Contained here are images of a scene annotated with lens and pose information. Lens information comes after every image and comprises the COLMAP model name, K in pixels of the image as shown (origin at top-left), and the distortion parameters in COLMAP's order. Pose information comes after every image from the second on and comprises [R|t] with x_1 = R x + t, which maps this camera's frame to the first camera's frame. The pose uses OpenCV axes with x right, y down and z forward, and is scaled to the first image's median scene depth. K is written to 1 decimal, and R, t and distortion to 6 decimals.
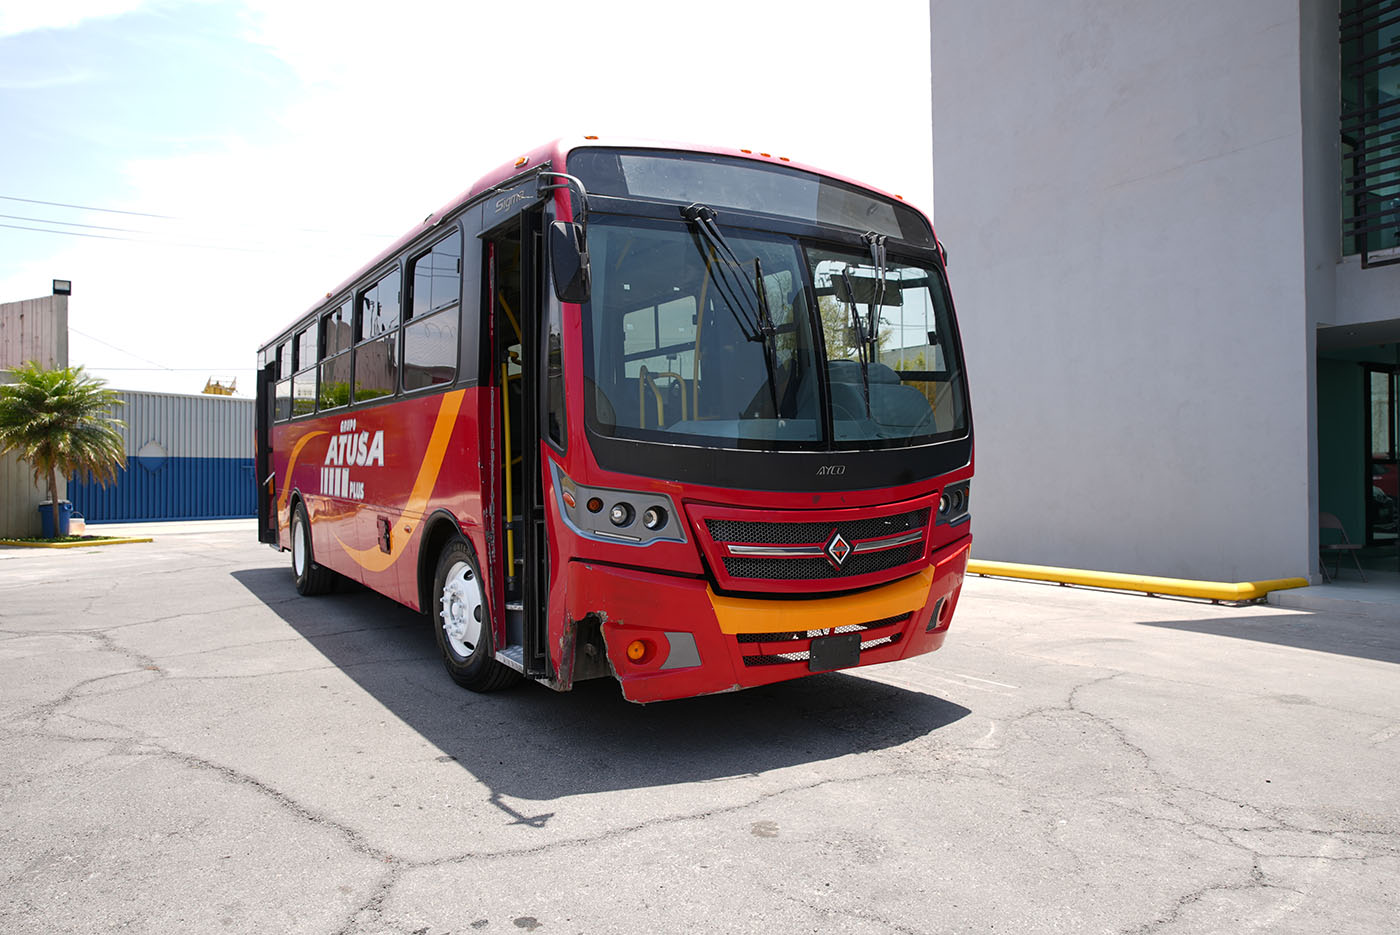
lens RADIAL K [[946.7, 0, 702.0], [0, 946.7, 471.0], [0, 0, 1]] dist [-0.103823, 0.074651]
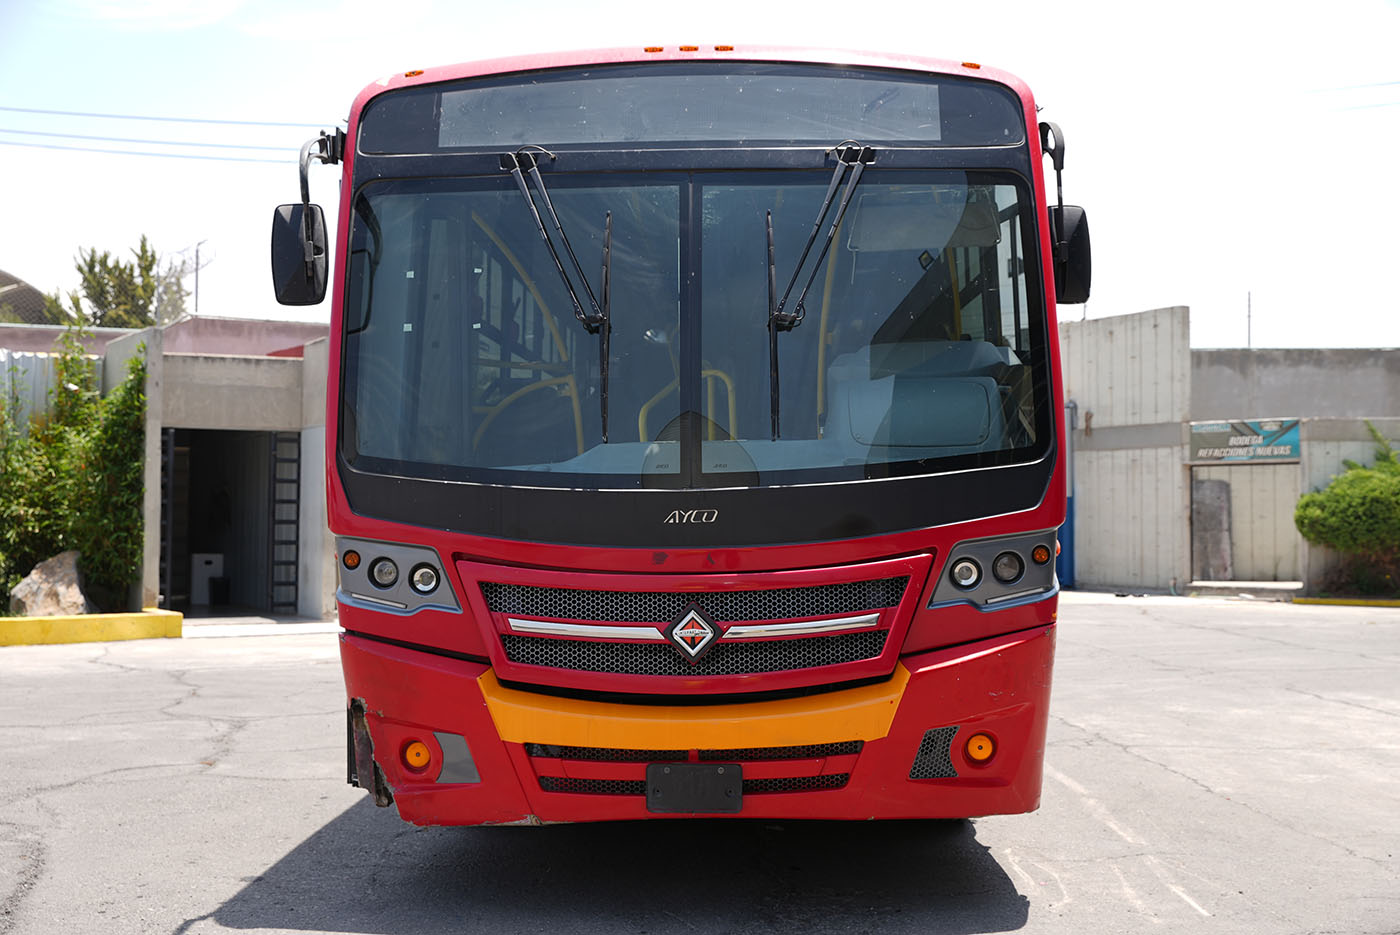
lens RADIAL K [[1716.2, 0, 704.6], [0, 1716.2, 461.2], [0, 0, 1]] dist [0.082675, 0.021887]
pose [[0.833748, -0.013197, -0.551987, 0.834529], [-0.002997, 0.999591, -0.028425, -0.005206], [0.552136, 0.025354, 0.833368, -0.024149]]
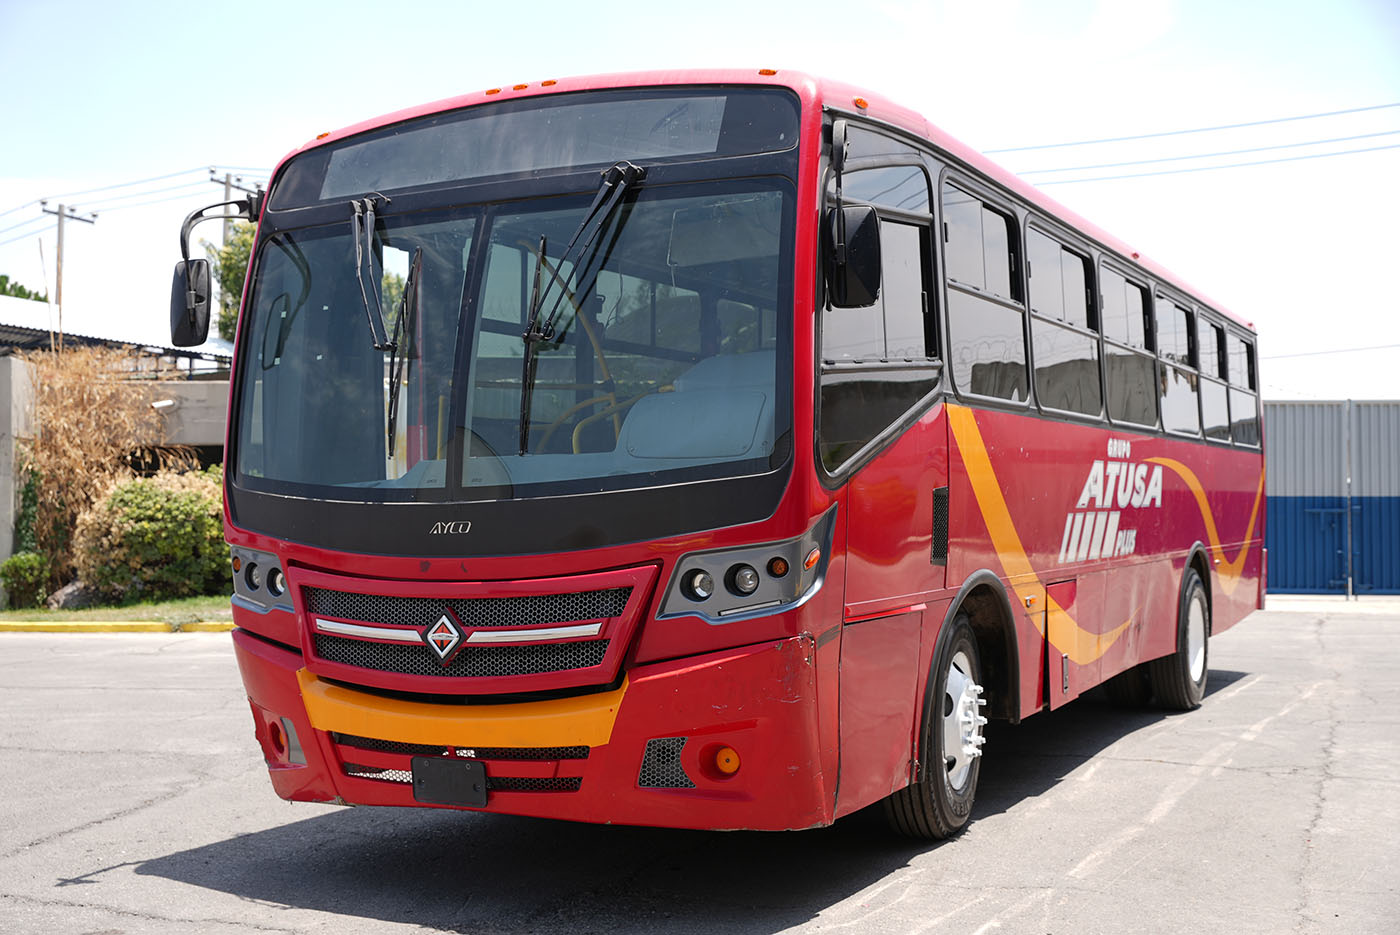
lens RADIAL K [[1615.0, 0, 700.0], [0, 1615.0, 467.5], [0, 0, 1]] dist [0.054256, 0.039097]
pose [[0.518043, -0.022230, -0.855066, 1.313633], [-0.000139, 0.999660, -0.026073, -0.014600], [0.855355, 0.013626, 0.517864, 0.524507]]
